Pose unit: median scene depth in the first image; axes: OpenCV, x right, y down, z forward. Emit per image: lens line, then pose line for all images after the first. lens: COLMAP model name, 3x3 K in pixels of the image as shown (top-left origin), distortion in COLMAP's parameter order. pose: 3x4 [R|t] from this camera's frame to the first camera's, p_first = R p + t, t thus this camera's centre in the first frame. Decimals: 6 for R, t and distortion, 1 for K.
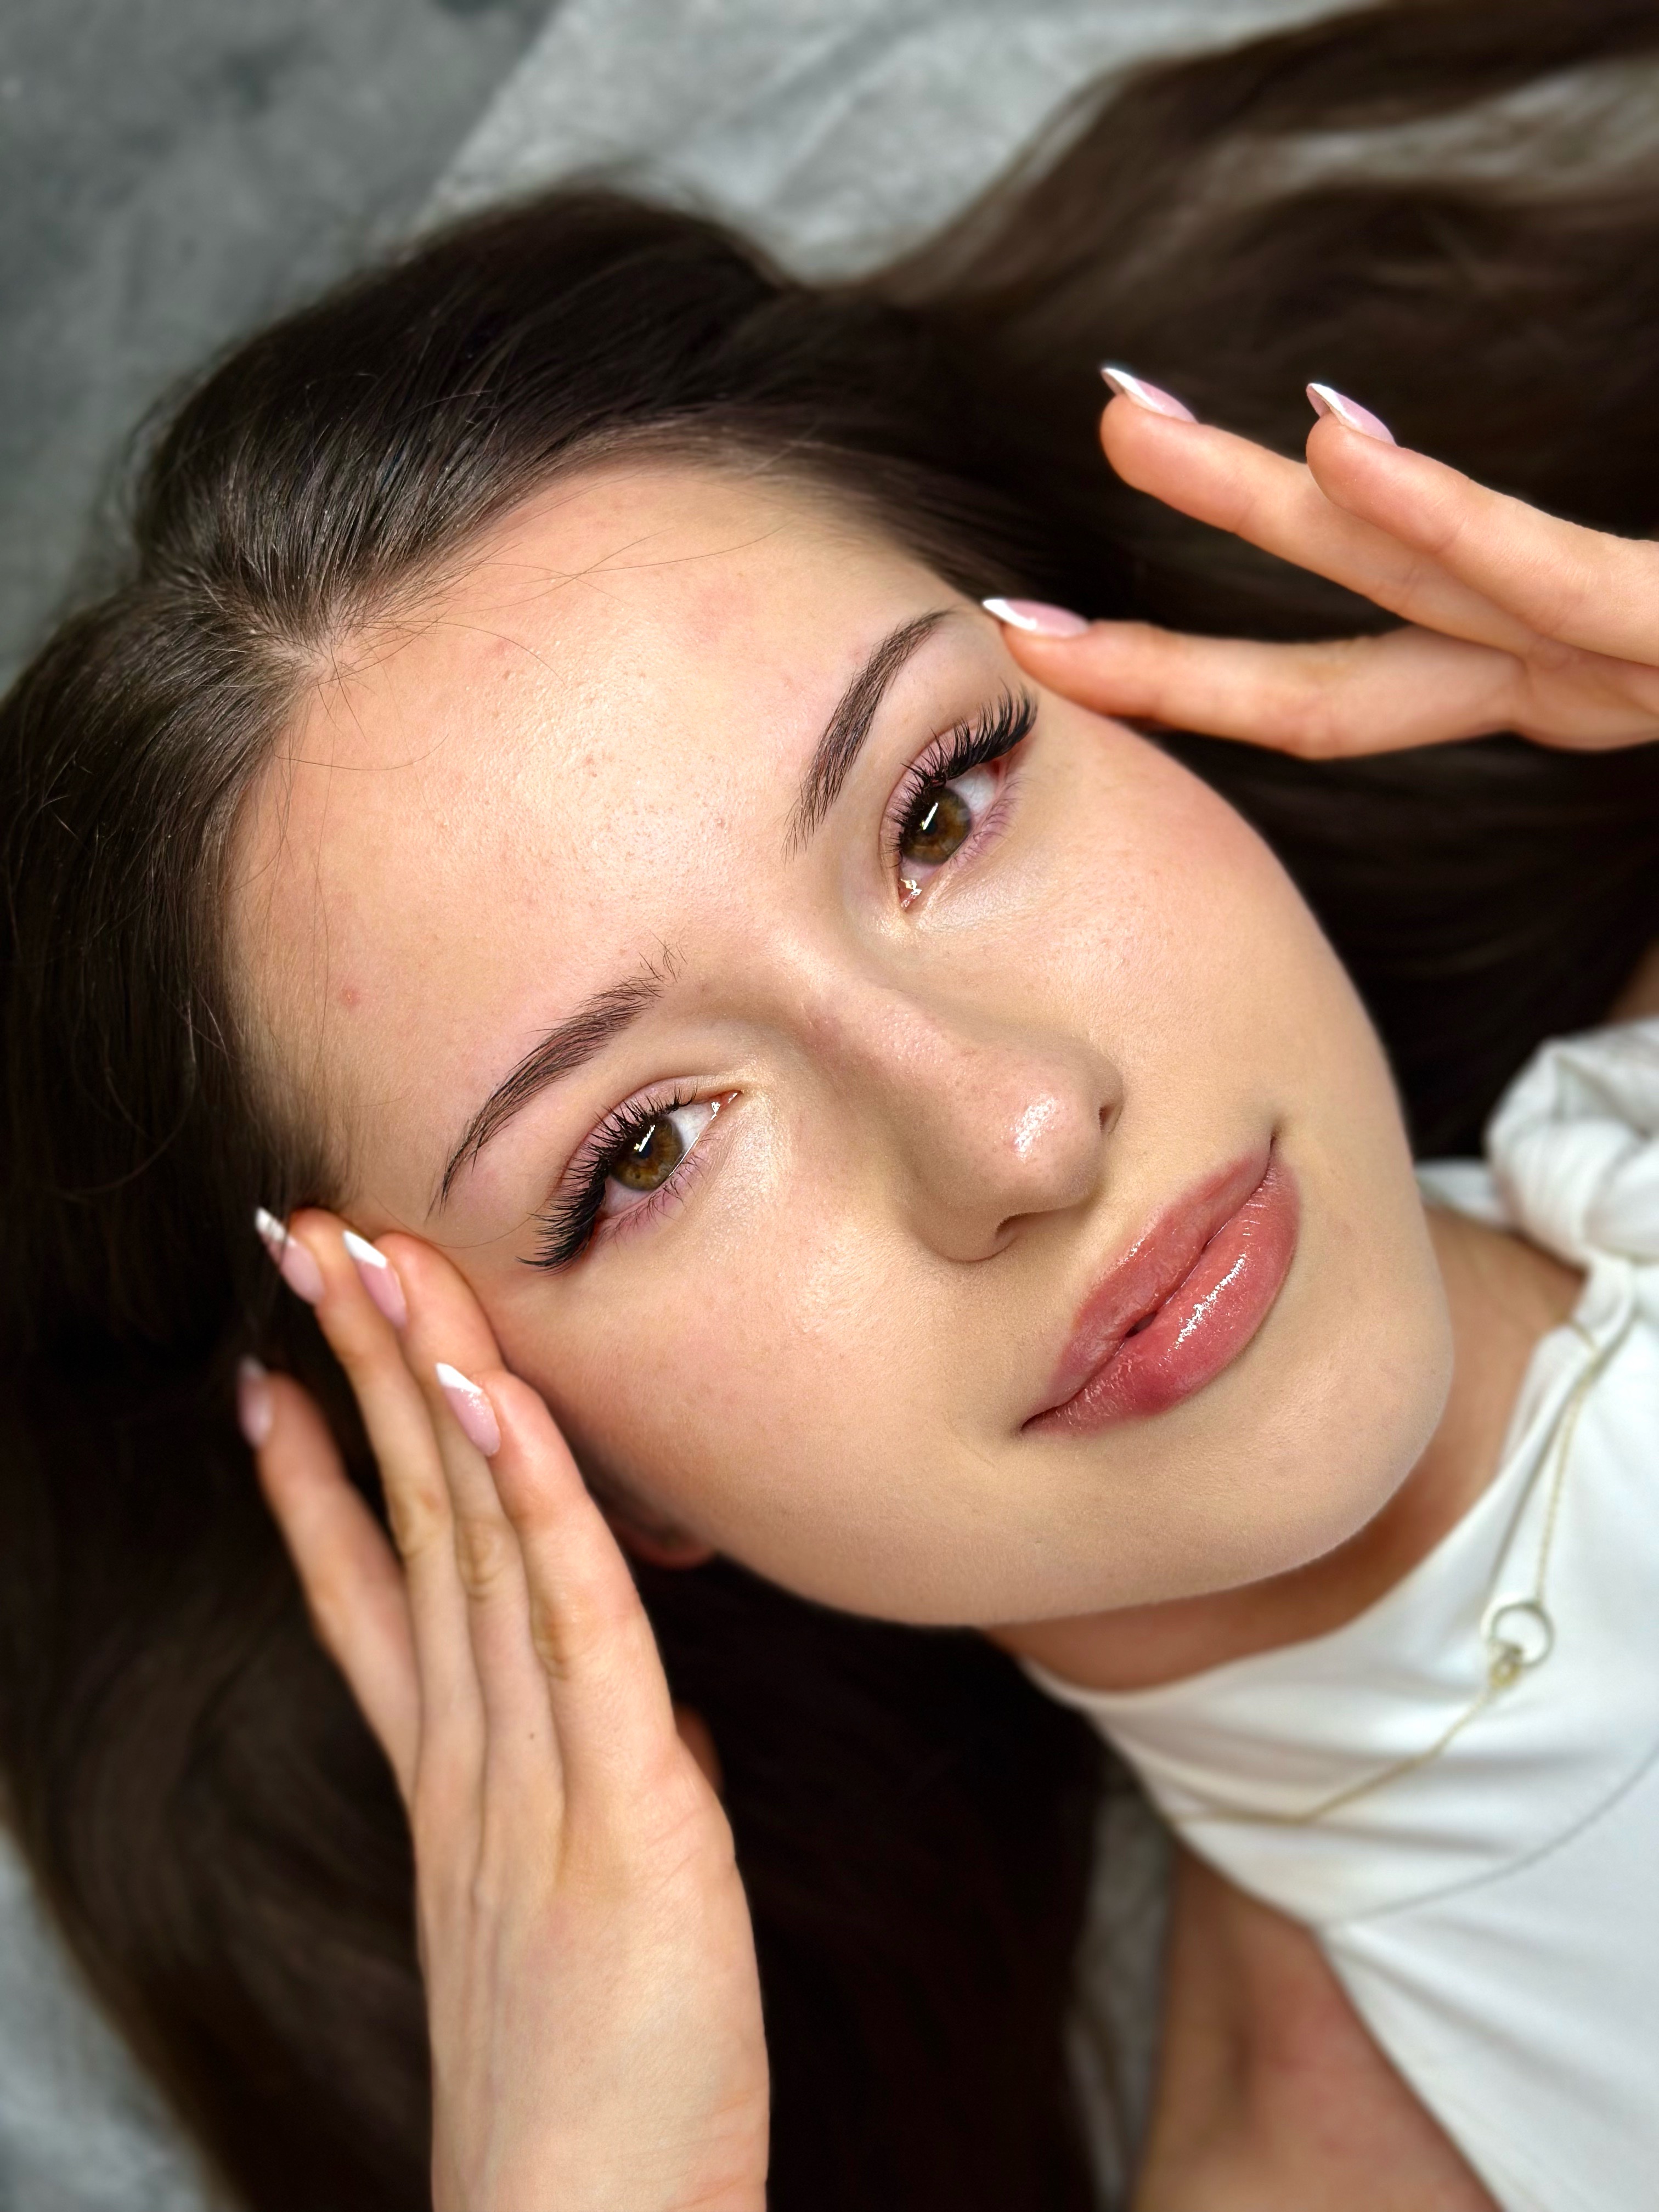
lens RADIAL K [[3087.3, 0, 829.5], [0, 3087.3, 1106.0], [0, 0, 1]] dist [0.985318, -0.000877]
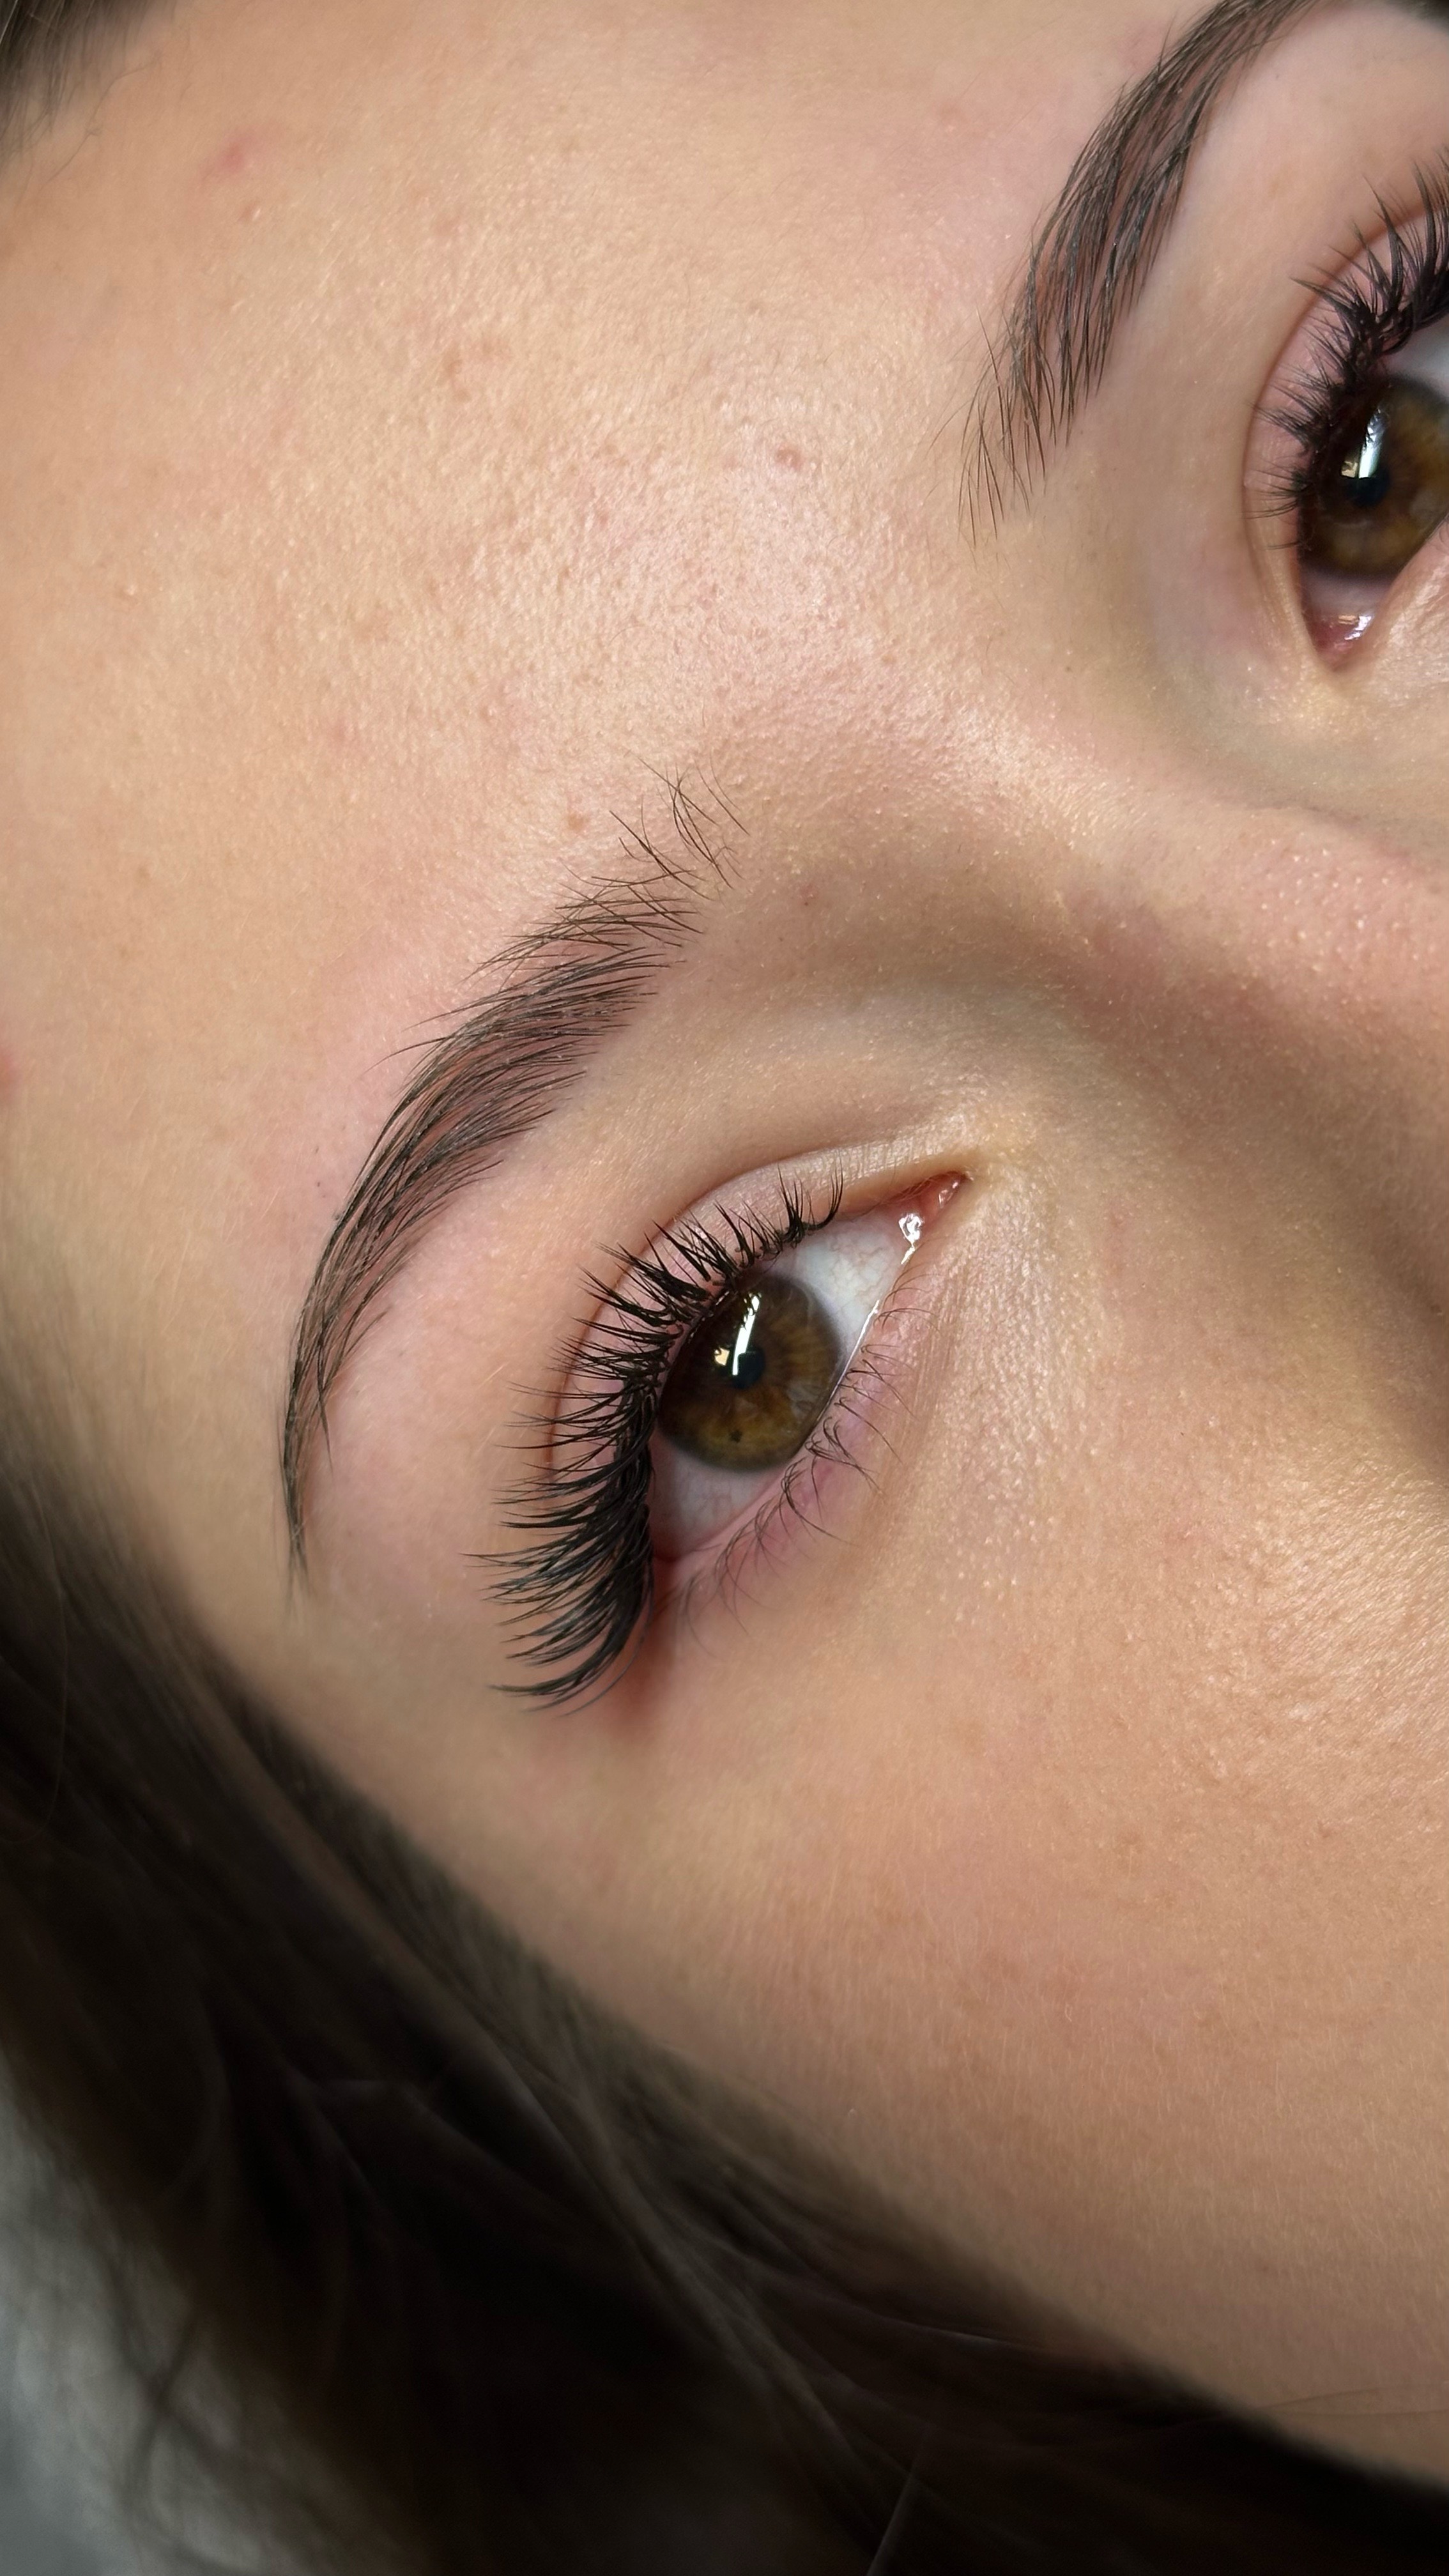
lens RADIAL K [[4644.8, 0, 724.5], [0, 4644.8, 1288.0], [0, 0, 1]] dist [0.503819, 0.131623]
pose [[0.975004, -0.136002, -0.175699, 0.044607], [0.117135, 0.986590, -0.113664, 0.073732], [0.188801, 0.090242, 0.977860, 0.420428]]
